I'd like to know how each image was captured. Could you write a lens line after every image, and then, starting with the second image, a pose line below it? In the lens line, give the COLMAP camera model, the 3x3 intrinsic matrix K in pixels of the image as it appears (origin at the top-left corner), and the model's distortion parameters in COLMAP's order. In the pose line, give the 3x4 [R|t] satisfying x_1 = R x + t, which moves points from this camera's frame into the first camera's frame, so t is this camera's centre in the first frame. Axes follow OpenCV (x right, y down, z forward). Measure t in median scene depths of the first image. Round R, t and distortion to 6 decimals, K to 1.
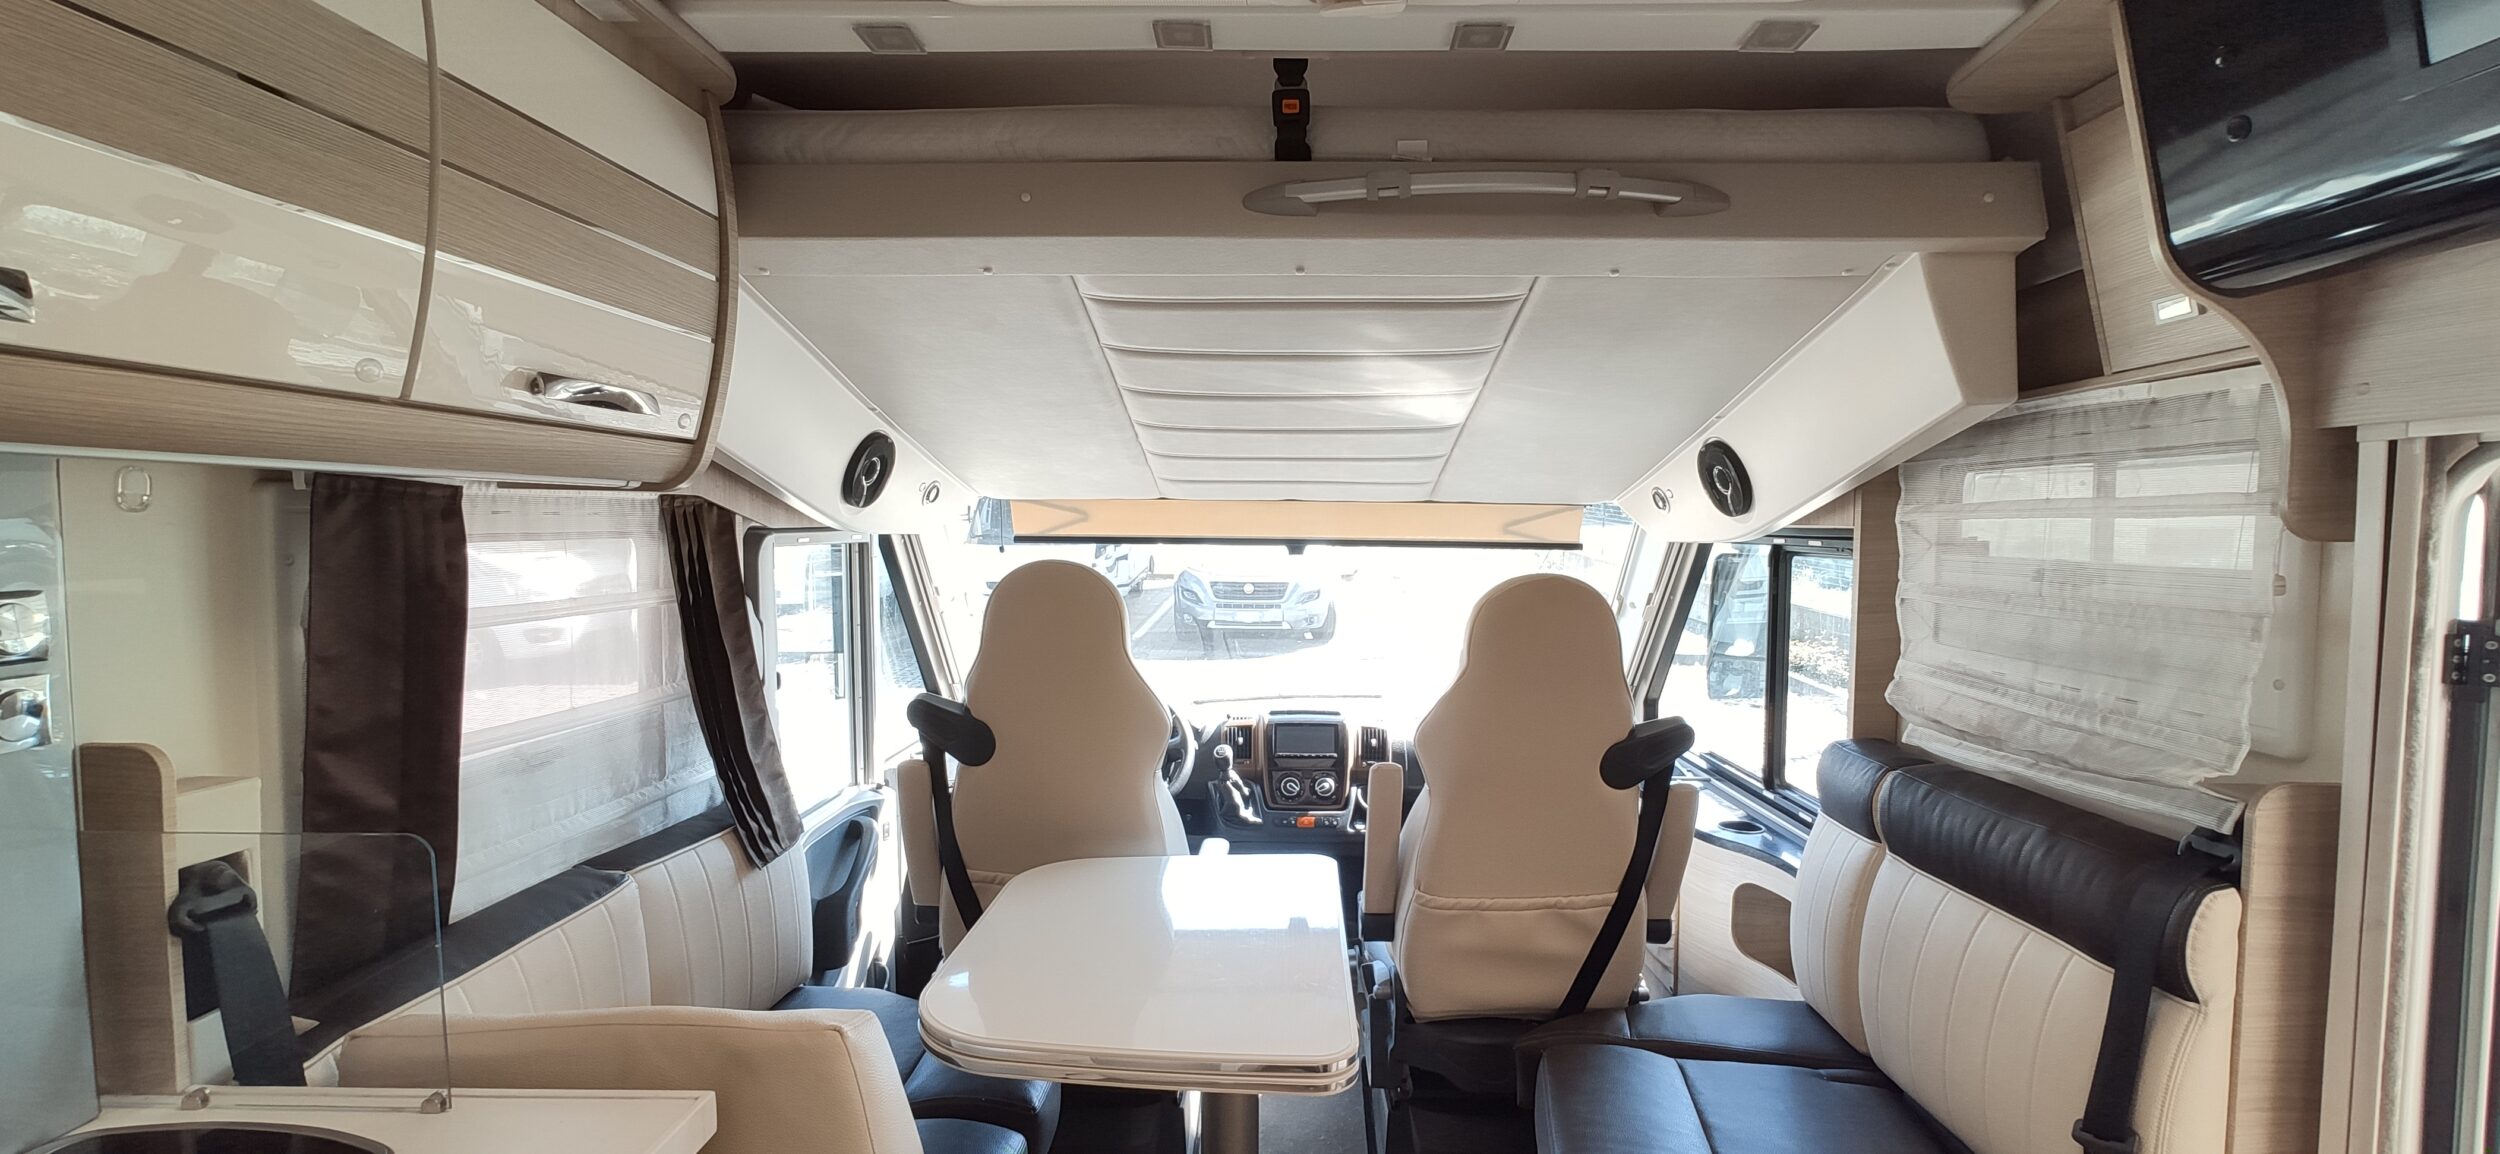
lens RADIAL K [[1083.2, 0, 1262.4], [0, 1083.2, 584.4], [0, 0, 1]] dist [-0.027534, 0.014734]
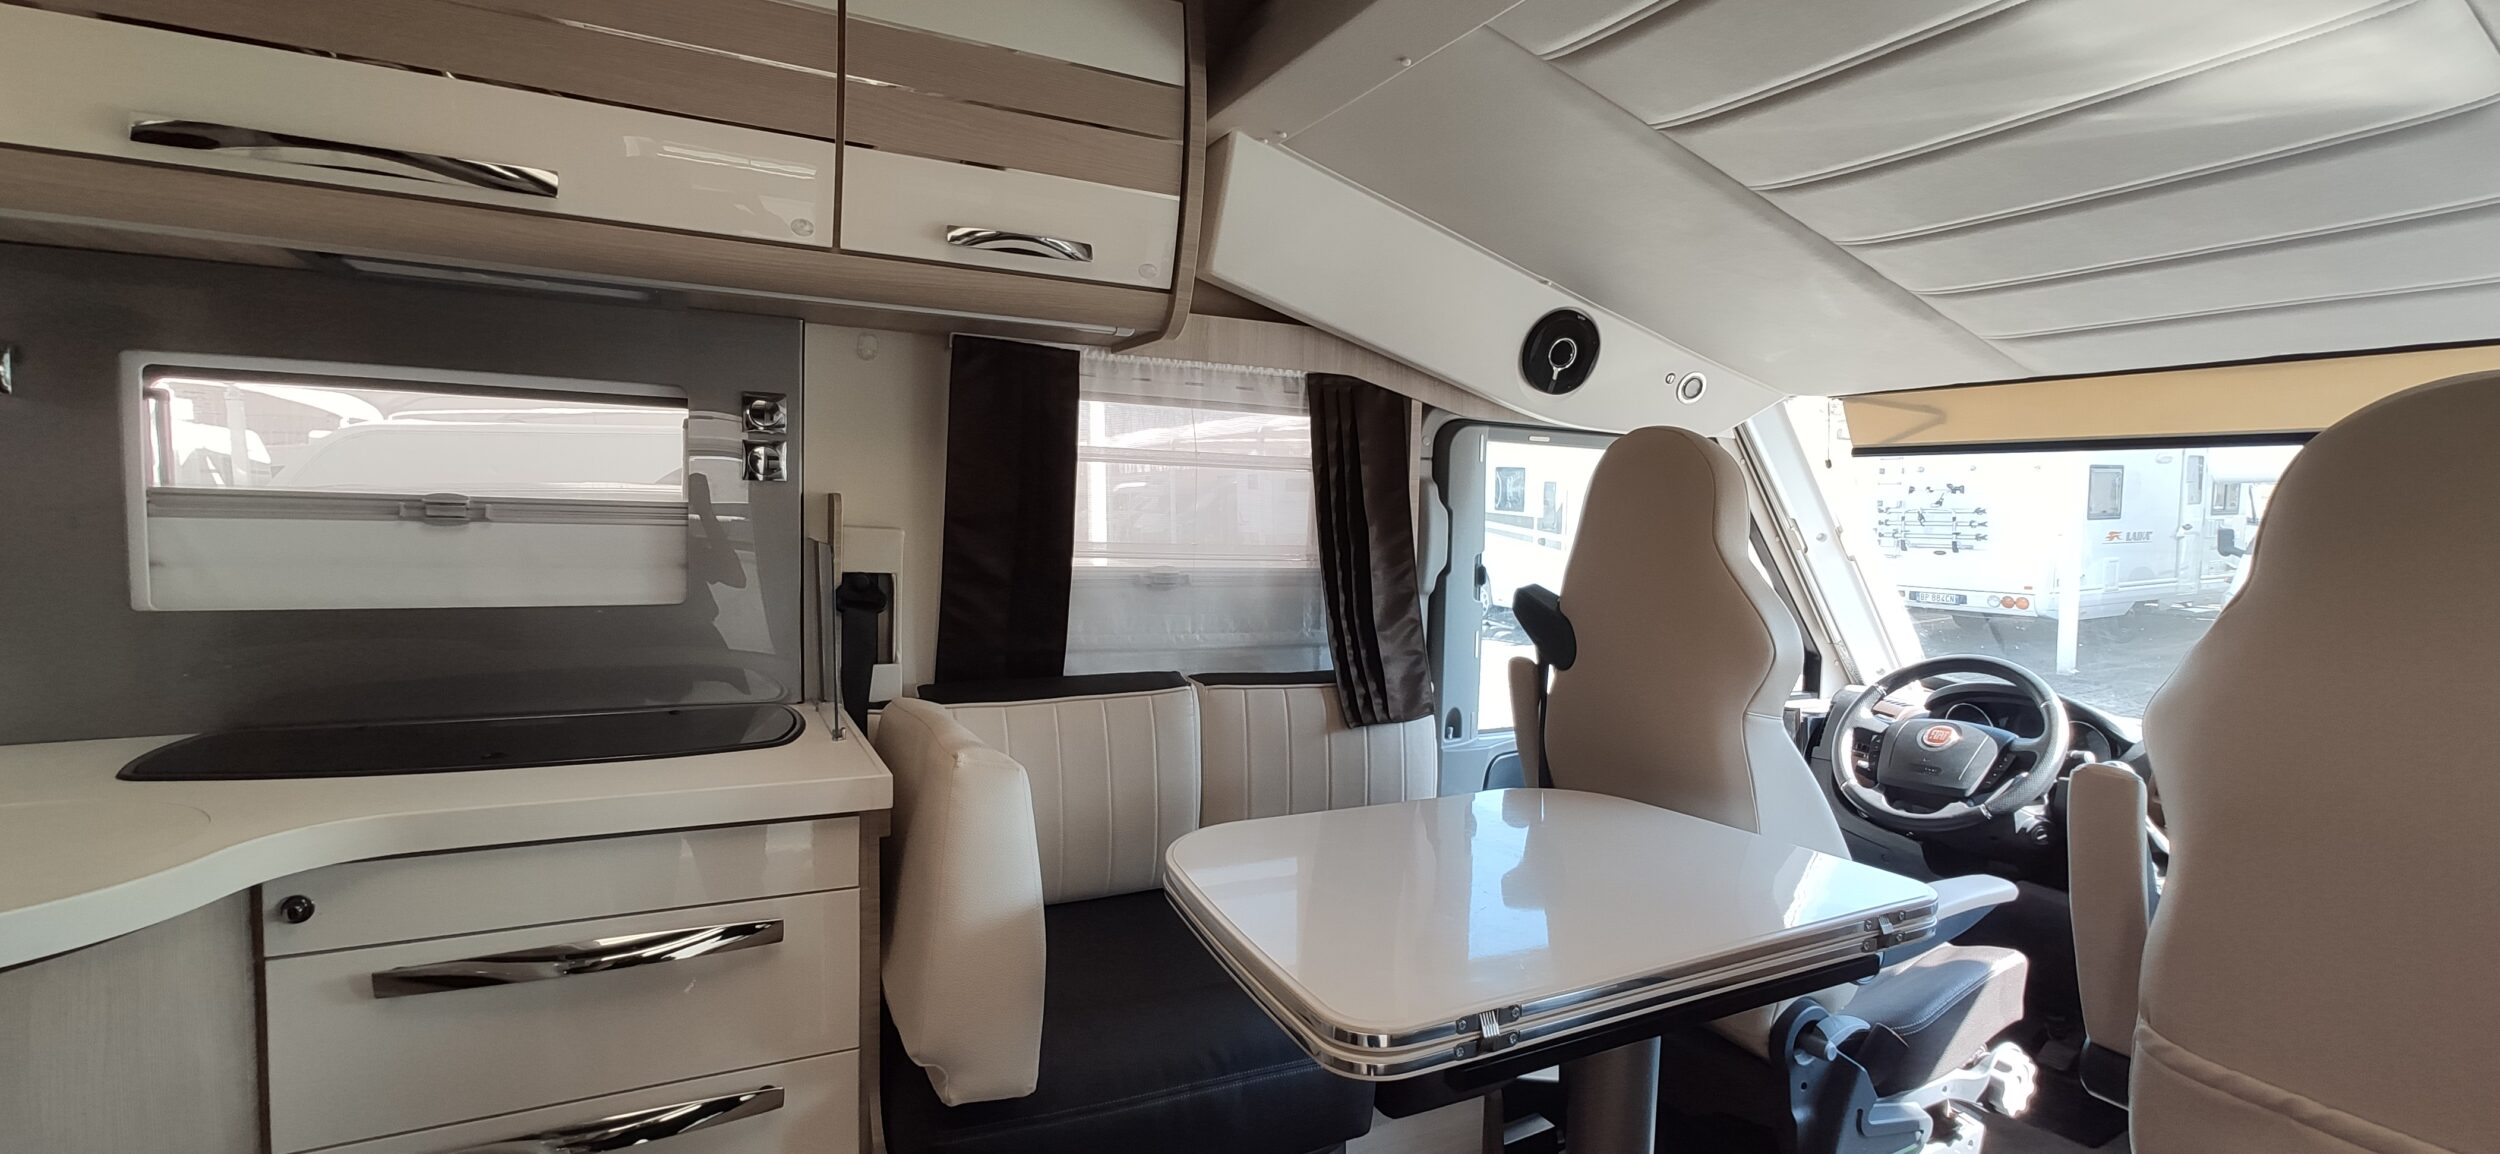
lens RADIAL K [[1090.0, 0, 1258.6], [0, 1090.0, 582.3], [0, 0, 1]] dist [-0.049075, 0.030797]
pose [[0.477528, 0.063264, -0.876336, 0.399469], [-0.076957, 0.996583, 0.030009, 0.097047], [0.875240, 0.053110, 0.480765, 0.398370]]
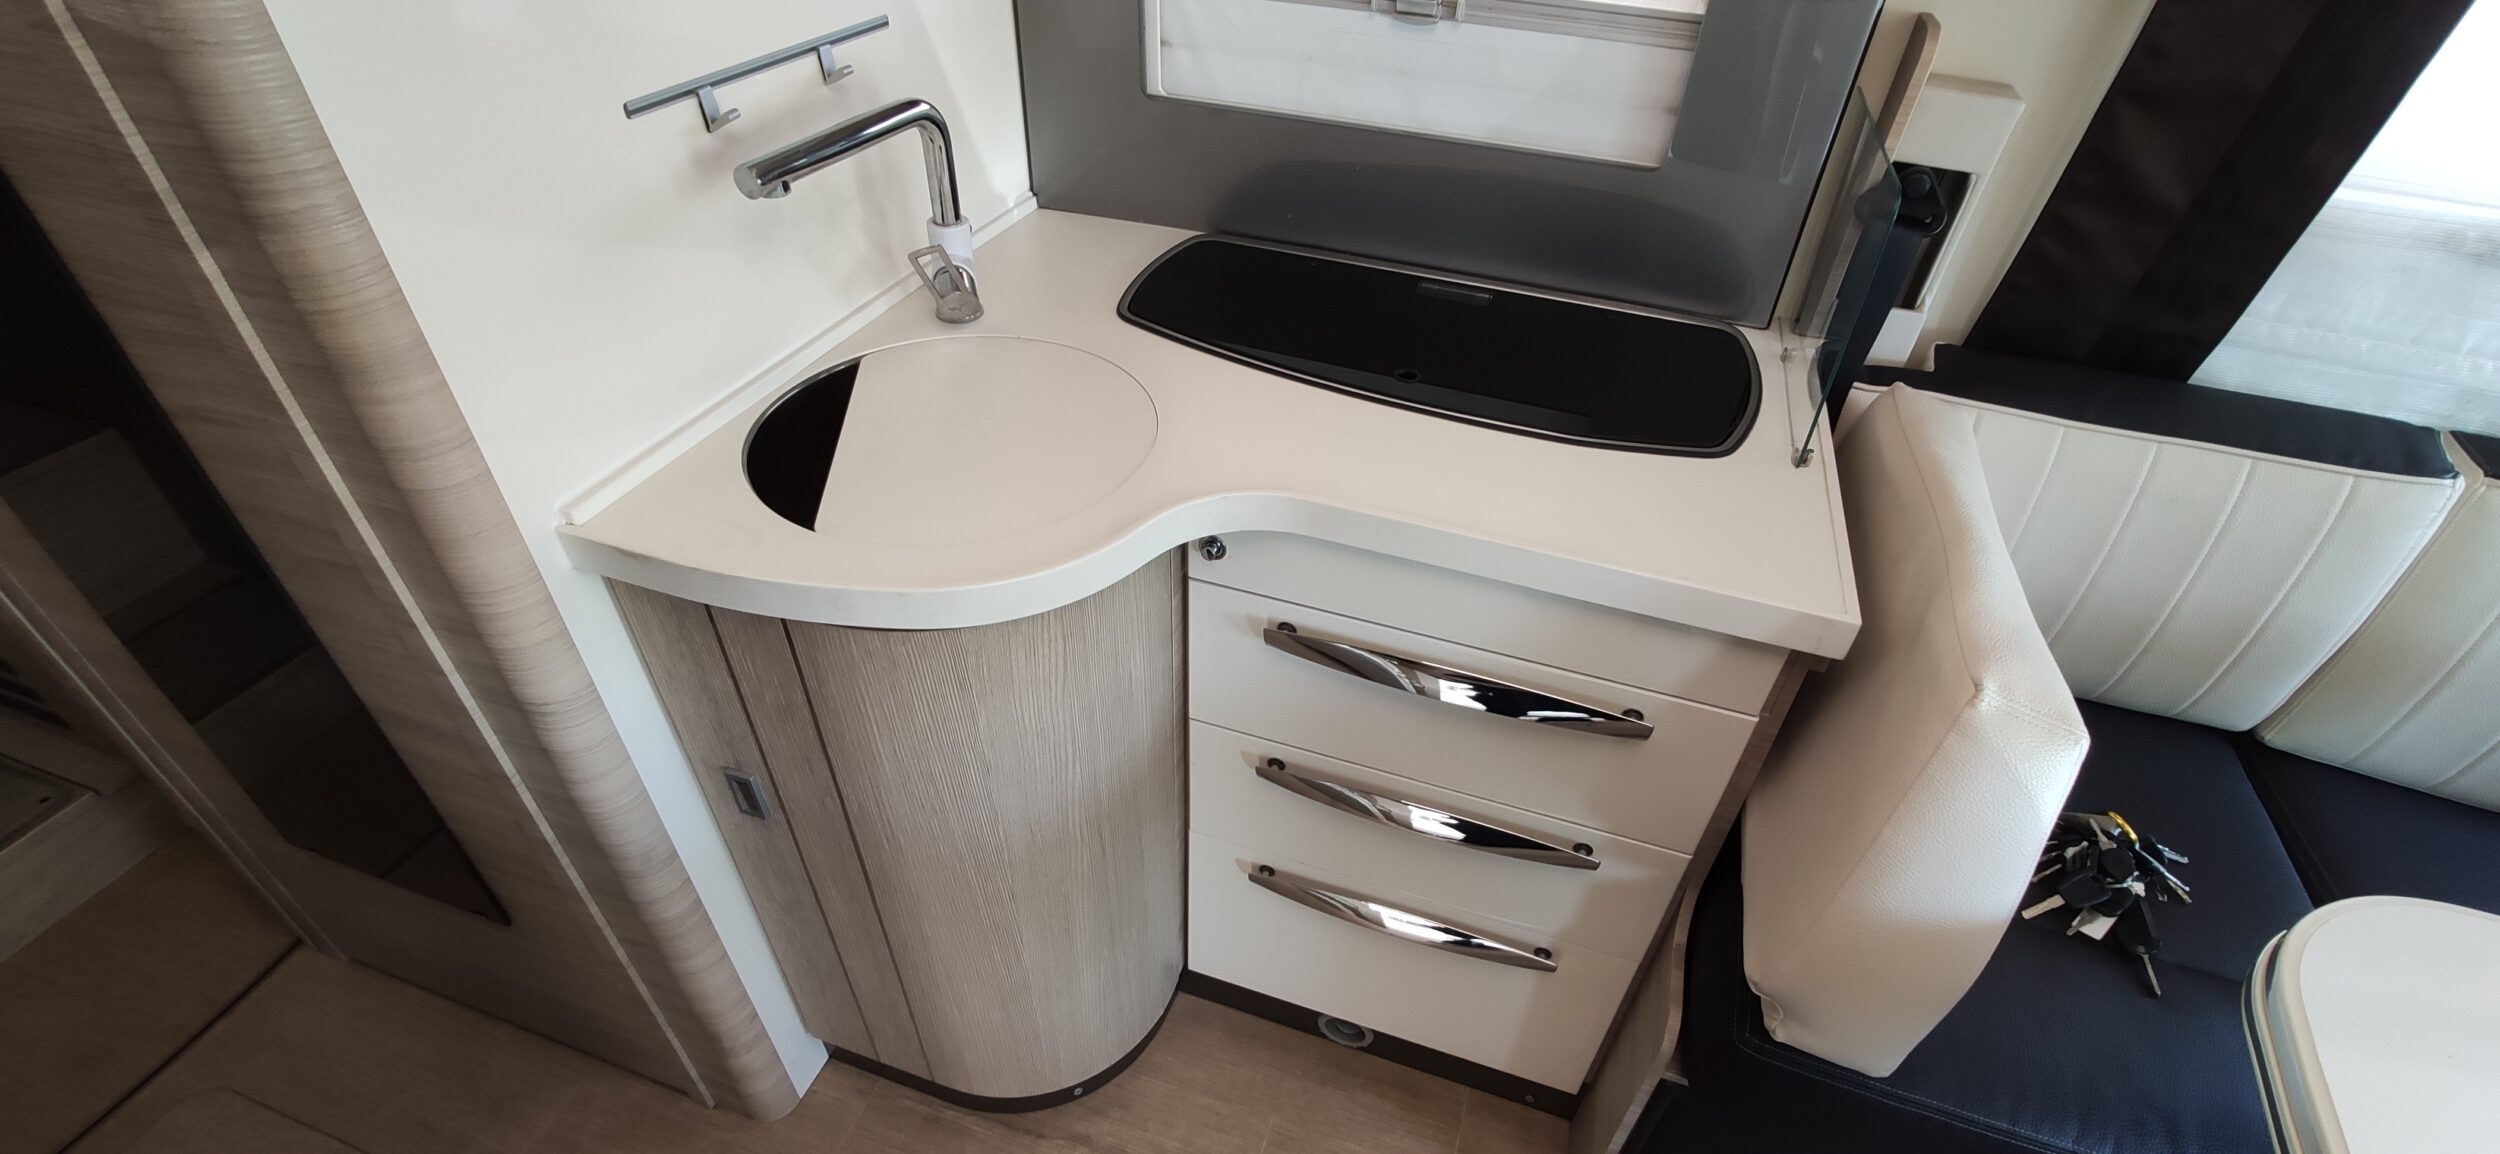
lens RADIAL K [[1084.8, 0, 1255.1], [0, 1084.8, 579.8], [0, 0, 1]] dist [-0.012662, 0.007102]
pose [[-0.300883, 0.587582, -0.751143, 0.126667], [-0.098746, 0.764213, 0.637360, -0.020088], [0.948535, 0.265943, -0.171917, 0.361973]]
